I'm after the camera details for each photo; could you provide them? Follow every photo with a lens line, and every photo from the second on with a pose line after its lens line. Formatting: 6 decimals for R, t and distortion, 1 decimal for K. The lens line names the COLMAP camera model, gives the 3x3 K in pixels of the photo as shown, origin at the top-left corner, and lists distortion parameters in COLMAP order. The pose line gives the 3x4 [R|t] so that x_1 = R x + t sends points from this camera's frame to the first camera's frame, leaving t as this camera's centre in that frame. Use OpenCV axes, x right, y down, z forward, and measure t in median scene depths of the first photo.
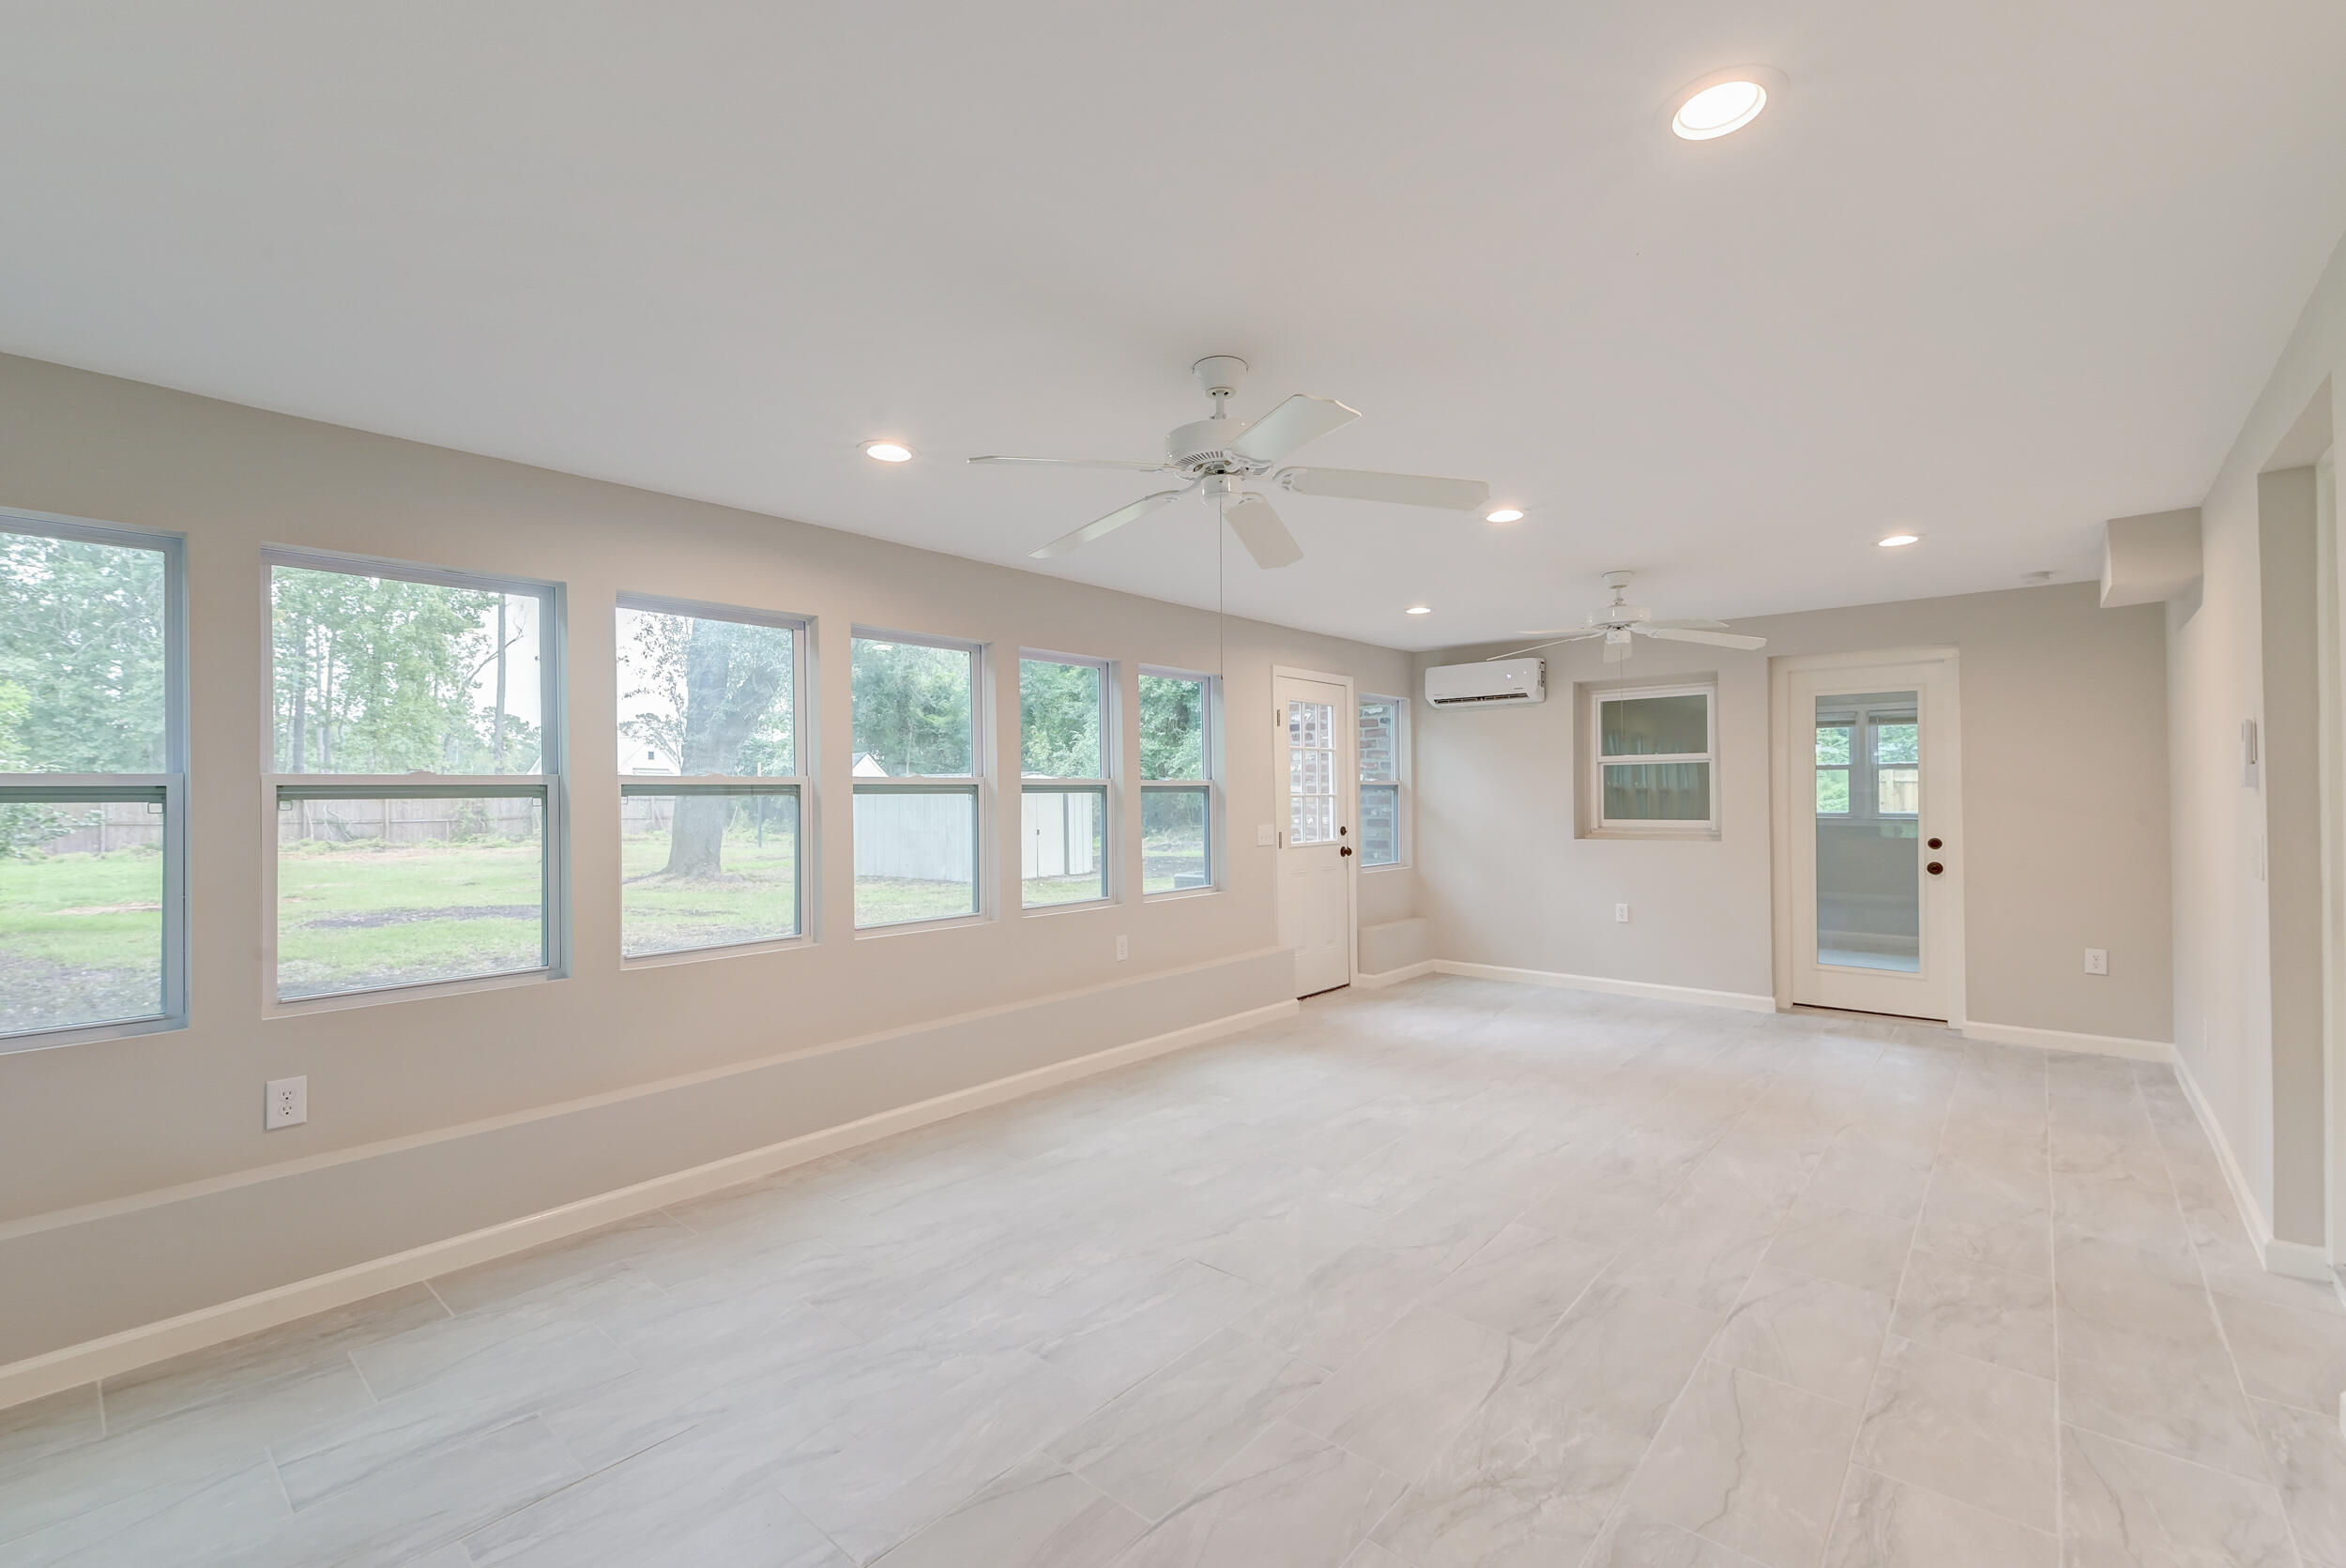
lens RADIAL K [[972.7, 0, 1171.6], [0, 972.7, 787.1], [0, 0, 1]] dist [0.033091, -0.007569]
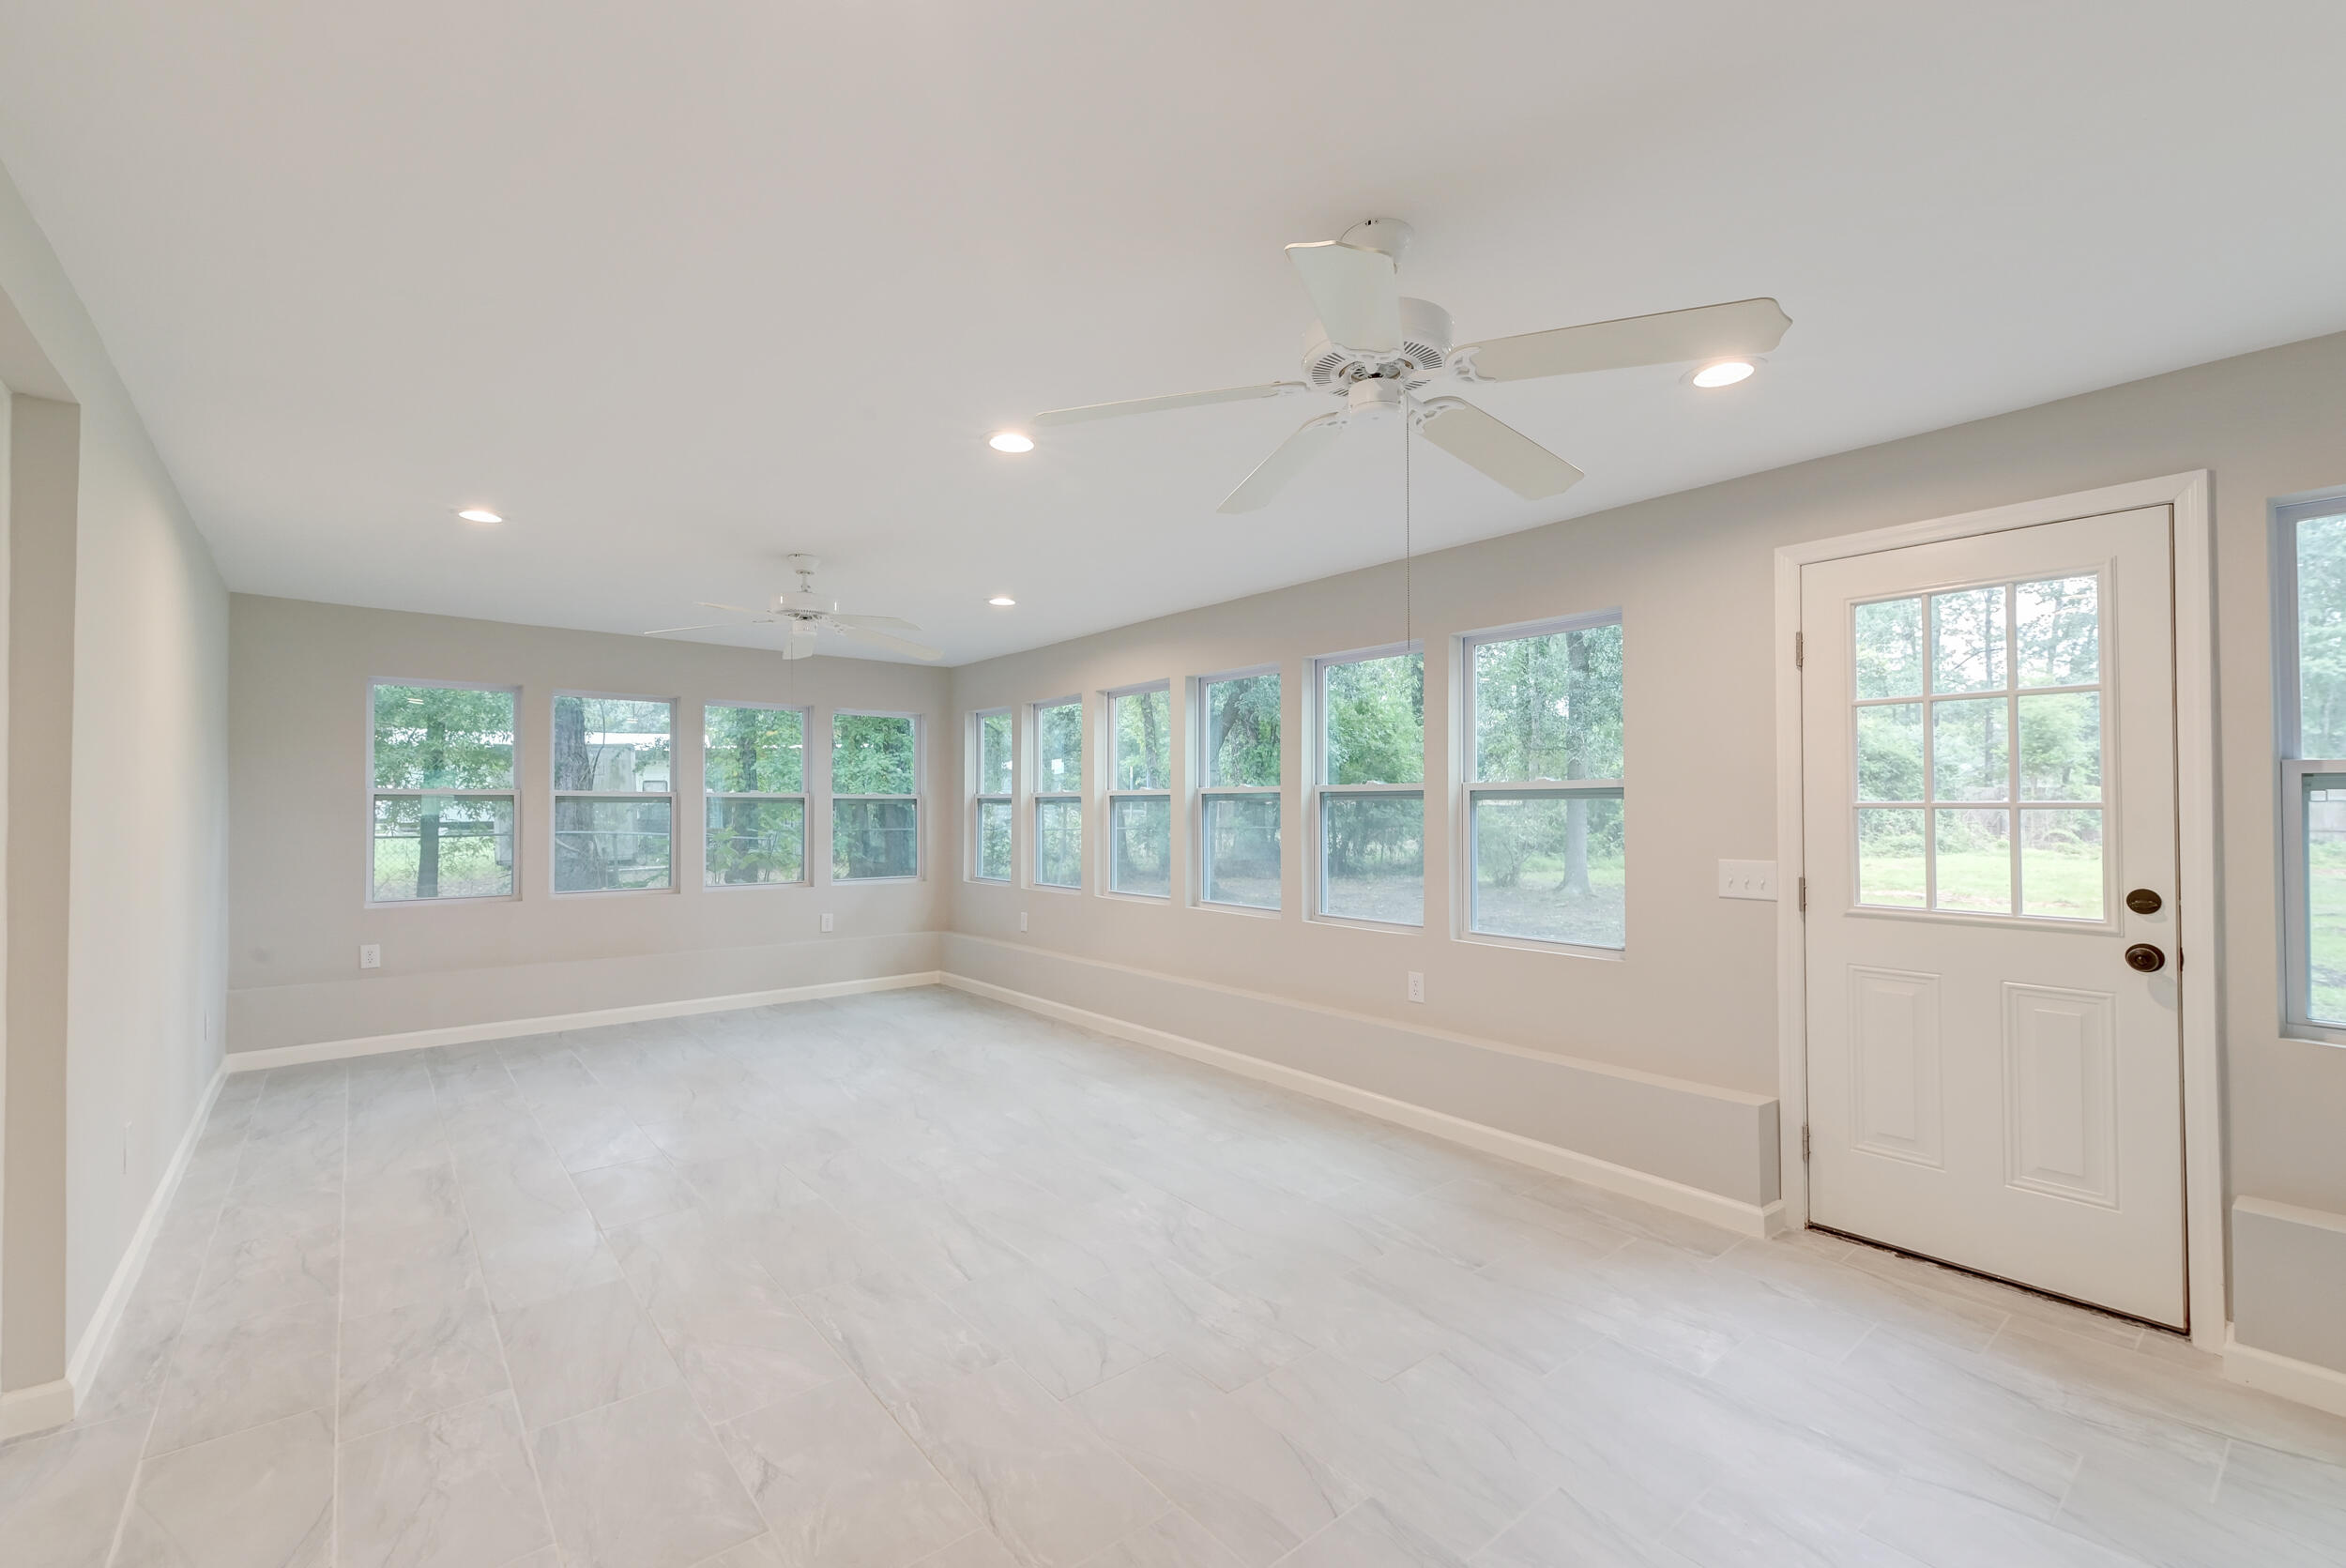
lens RADIAL K [[996.0, 0, 1169.1], [0, 996.0, 787.2], [0, 0, 1]] dist [0.024537, -0.009771]
pose [[-0.169503, -0.014077, -0.985429, 1.082169], [0.006484, 0.999860, -0.015399, 0.009456], [0.985508, -0.008999, -0.169388, 1.234786]]
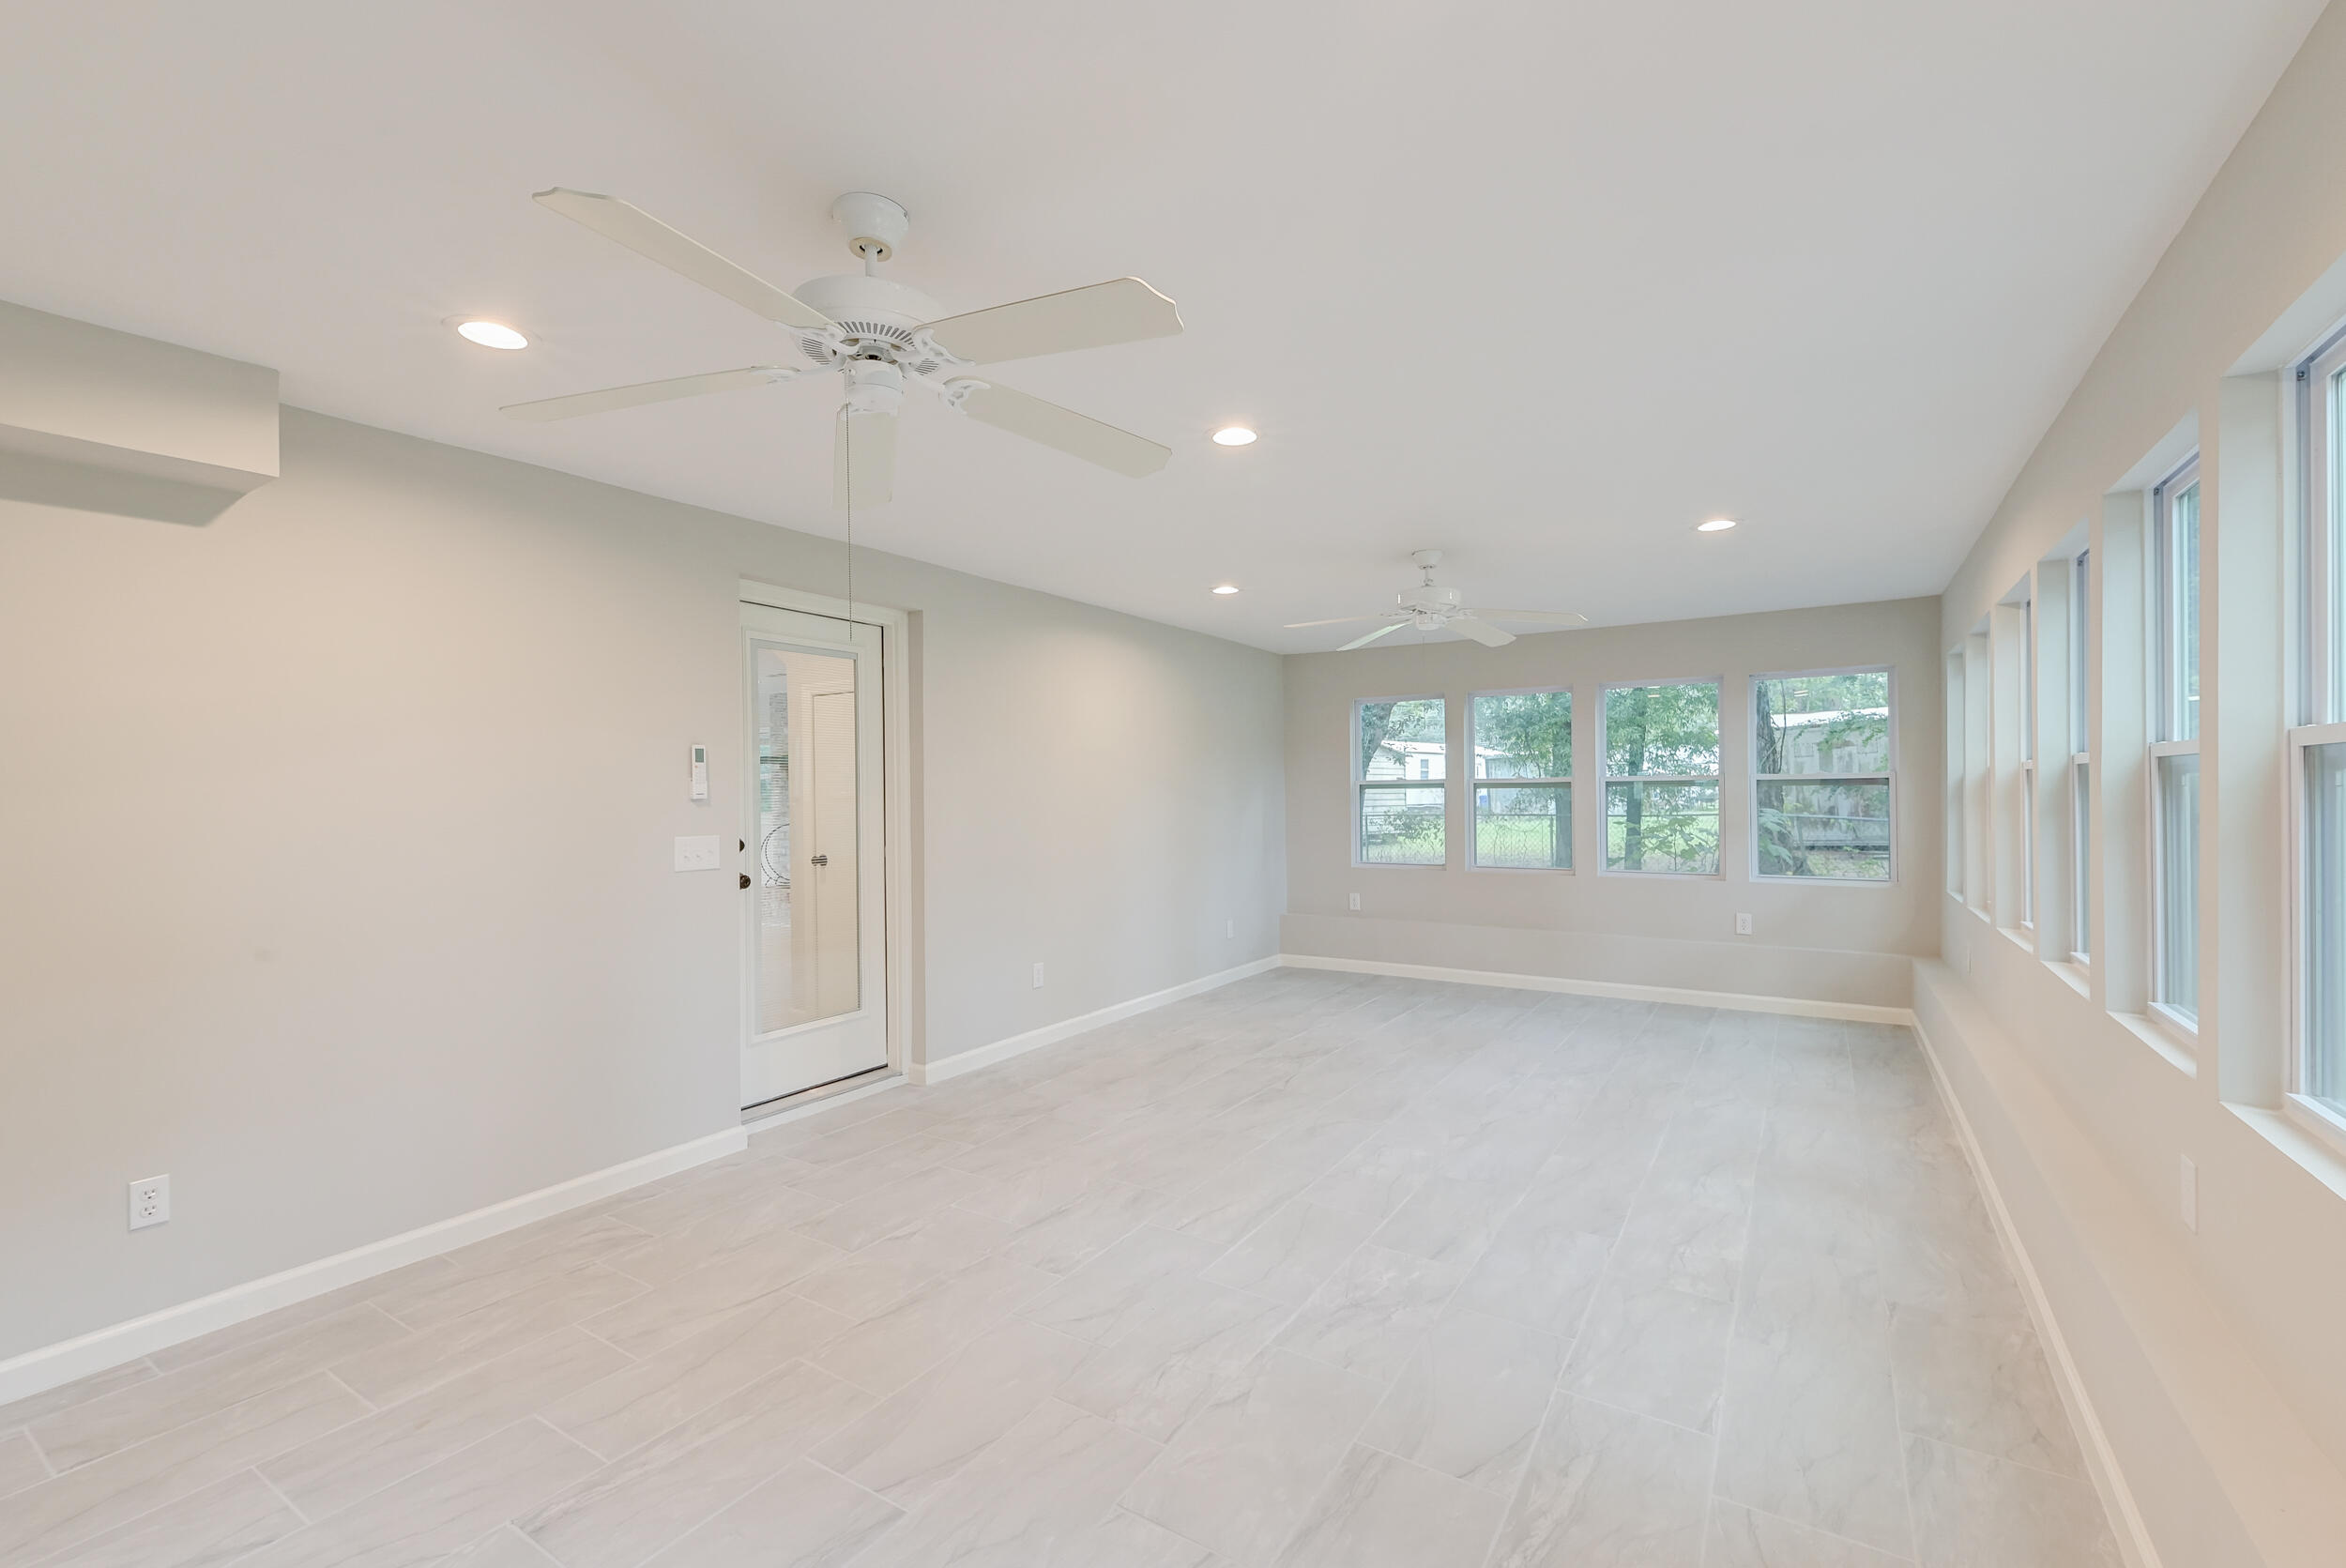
lens RADIAL K [[995.3, 0, 1176.3], [0, 995.3, 782.9], [0, 0, 1]] dist [0.021136, 0.000180]
pose [[-0.990830, 0.014050, -0.134382, 0.493607], [0.016656, 0.999694, -0.018288, 0.015788], [0.134084, -0.020358, -0.990761, 1.752284]]
